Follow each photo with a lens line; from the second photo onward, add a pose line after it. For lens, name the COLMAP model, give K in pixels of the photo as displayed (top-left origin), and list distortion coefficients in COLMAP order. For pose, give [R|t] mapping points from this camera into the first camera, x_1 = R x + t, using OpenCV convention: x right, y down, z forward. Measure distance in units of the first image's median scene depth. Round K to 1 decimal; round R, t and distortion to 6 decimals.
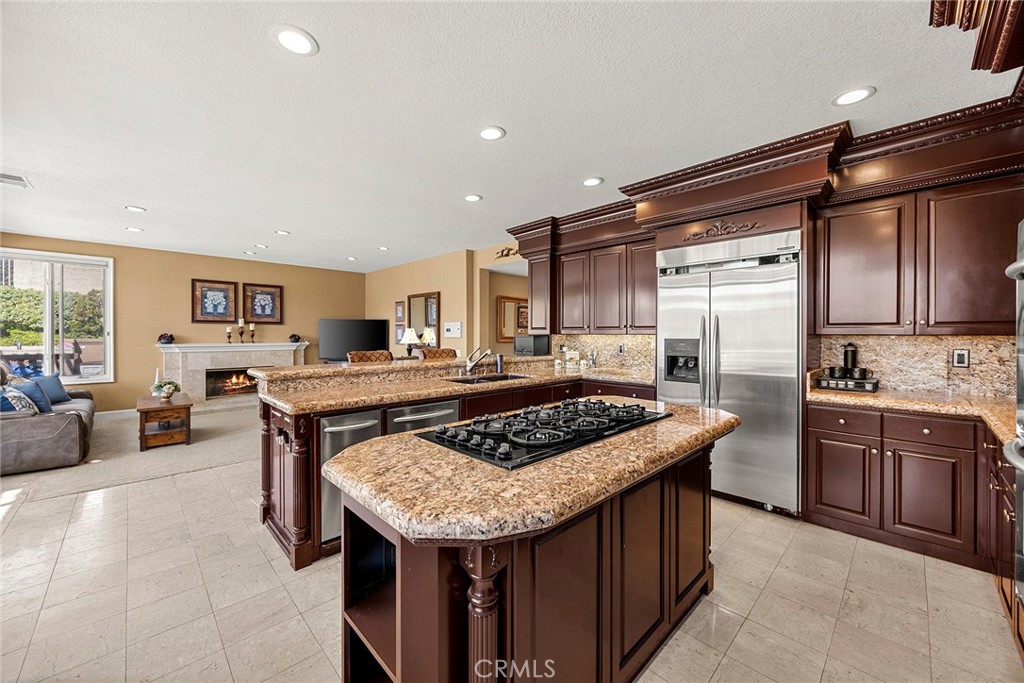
lens RADIAL K [[392.0, 0, 511.0], [0, 392.0, 336.8], [0, 0, 1]] dist [-0.000260, -0.000271]
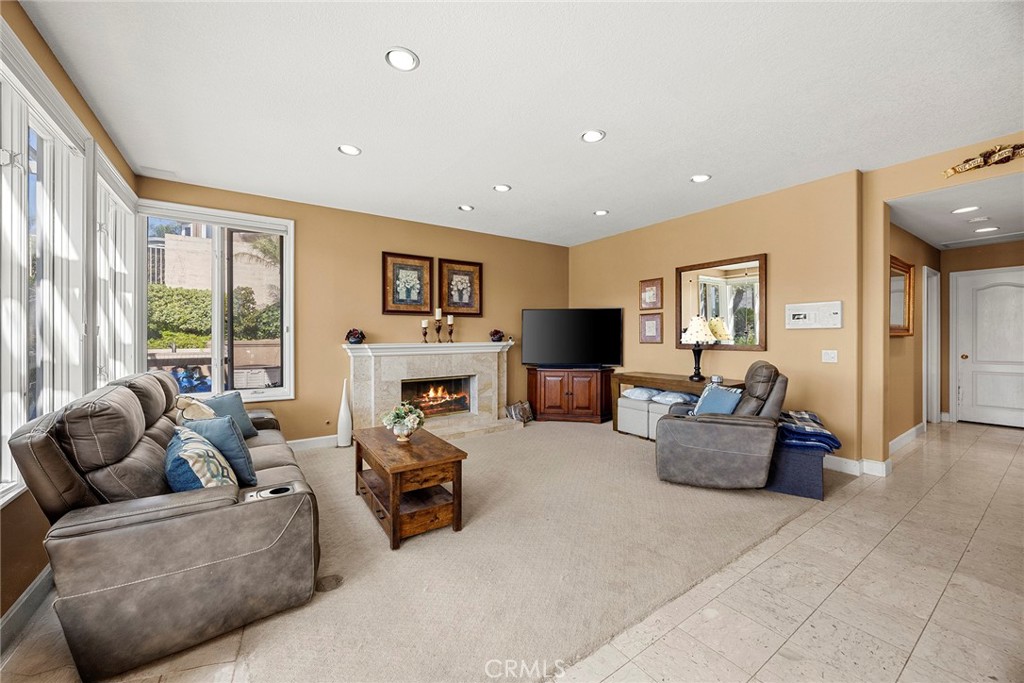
lens RADIAL K [[392.0, 0, 511.0], [0, 392.0, 336.8], [0, 0, 1]] dist [-0.000260, -0.000271]
pose [[0.985277, -0.009291, -0.170715, -0.443759], [0.008253, 0.999943, -0.006791, 0.011520], [0.170769, 0.005282, 0.985297, 0.327212]]
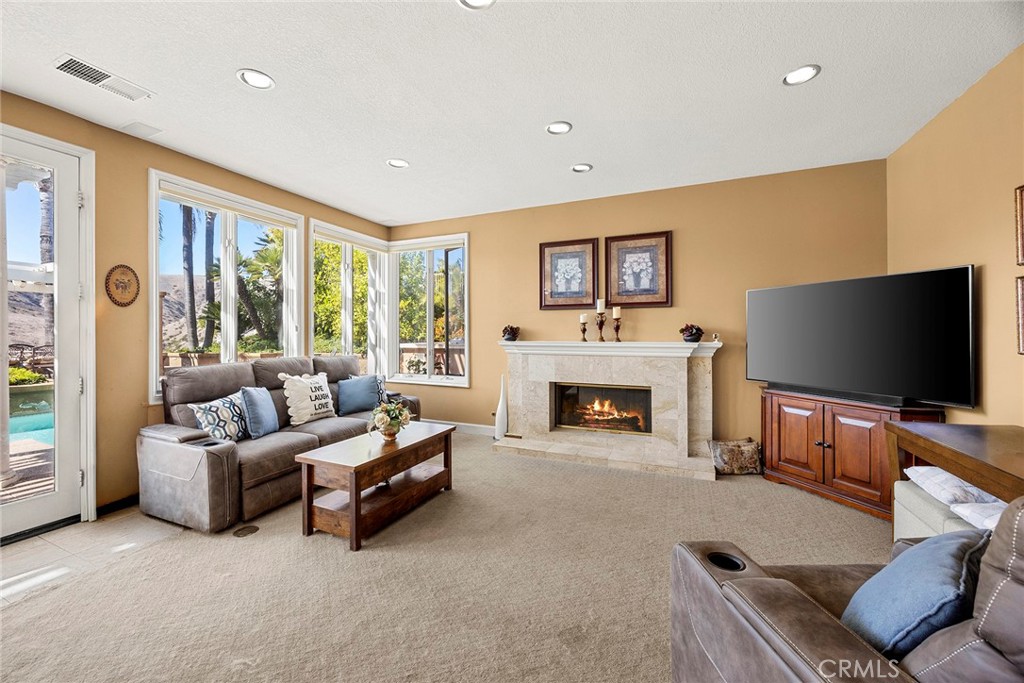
lens RADIAL K [[390.9, 0, 512.2], [0, 390.9, 334.6], [0, 0, 1]] dist [-0.002361, -0.000489]
pose [[0.378786, -0.002480, -0.925481, -0.206899], [-0.005326, 0.999974, -0.004859, 0.009775], [0.925469, 0.006769, 0.378763, 0.670506]]
